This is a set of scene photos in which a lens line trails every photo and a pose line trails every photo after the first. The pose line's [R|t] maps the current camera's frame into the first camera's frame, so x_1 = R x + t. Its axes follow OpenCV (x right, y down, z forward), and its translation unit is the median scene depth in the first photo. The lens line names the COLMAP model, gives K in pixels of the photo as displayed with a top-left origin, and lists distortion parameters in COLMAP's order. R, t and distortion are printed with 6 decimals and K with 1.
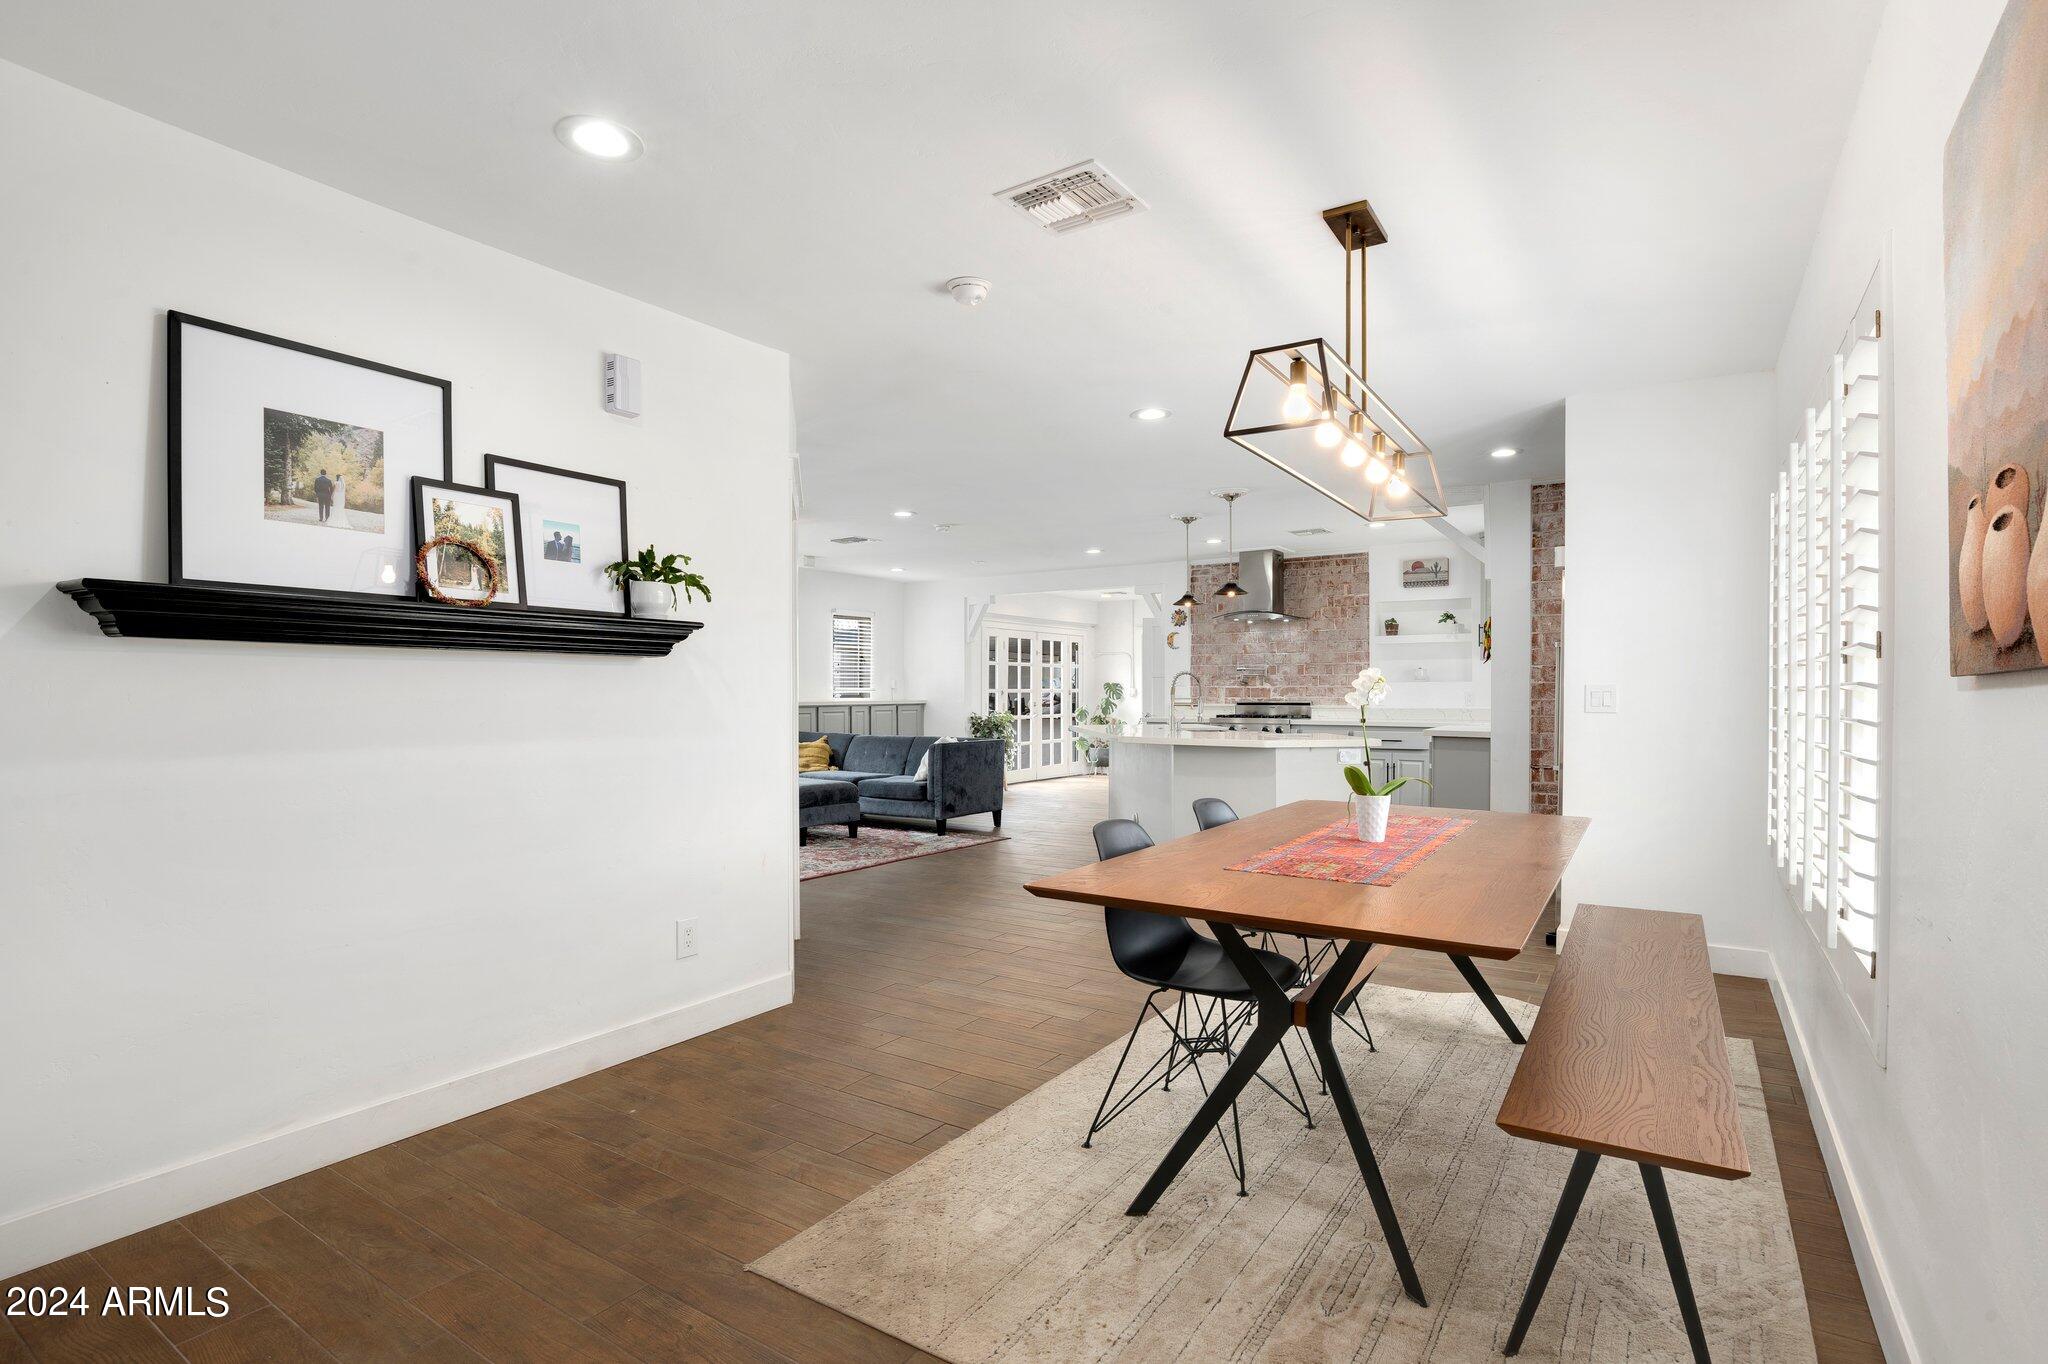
lens RADIAL K [[978.1, 0, 975.6], [0, 978.1, 679.6], [0, 0, 1]] dist [-0.039760, 0.006359]
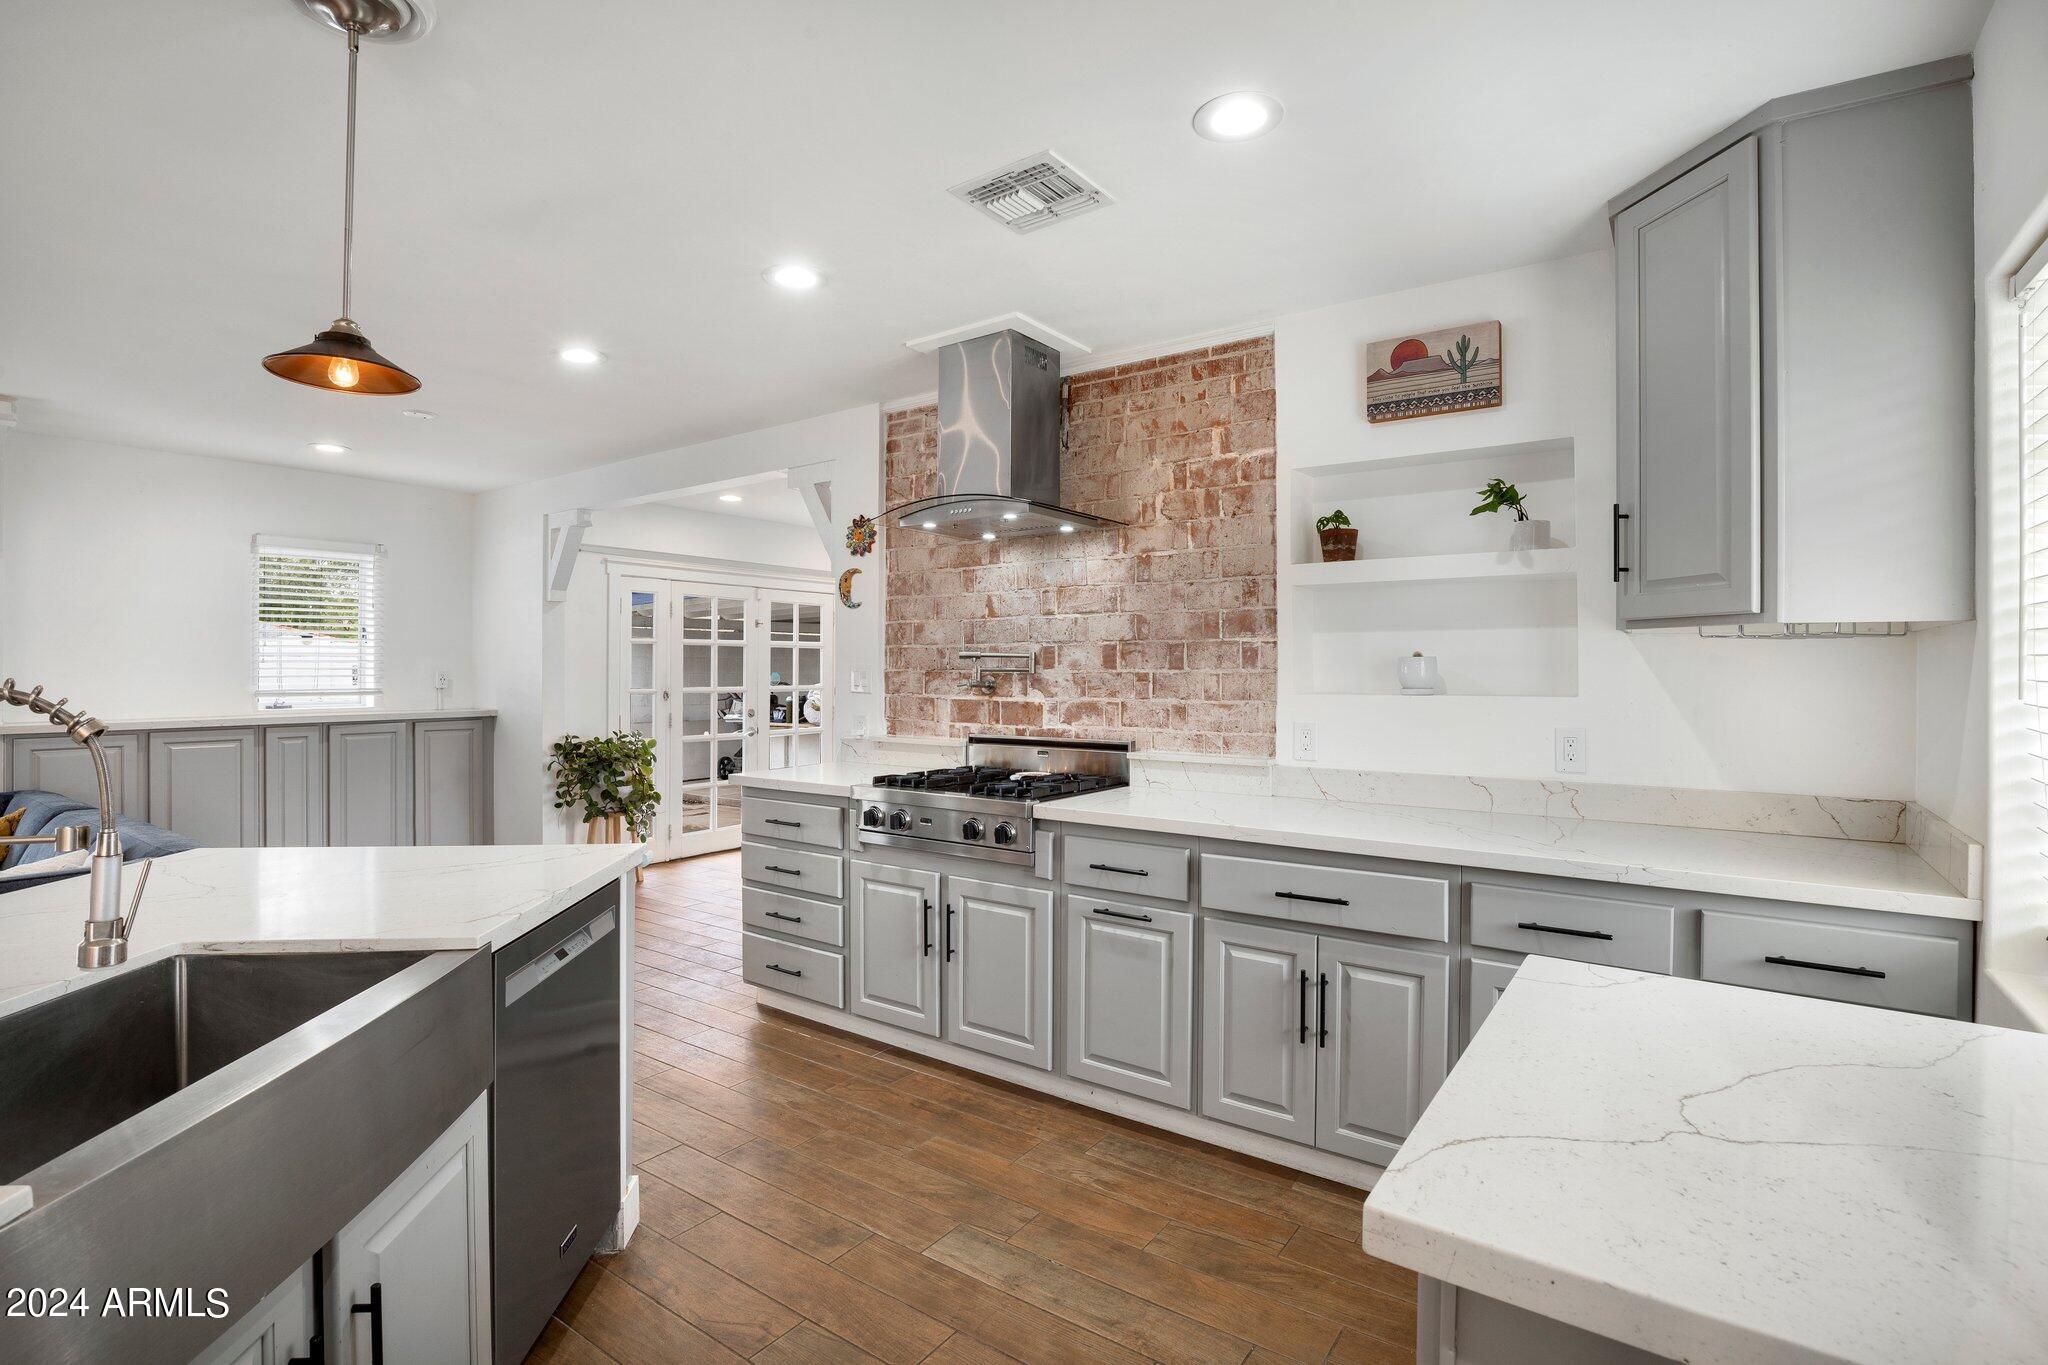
lens RADIAL K [[978.1, 0, 1007.4], [0, 978.1, 653.8], [0, 0, 1]] dist [-0.039760, 0.006359]
pose [[0.999585, 0.000538, 0.028814, 0.269128], [-0.000377, 0.999984, -0.005582, -0.008771], [-0.028817, 0.005569, 0.999569, 0.585684]]
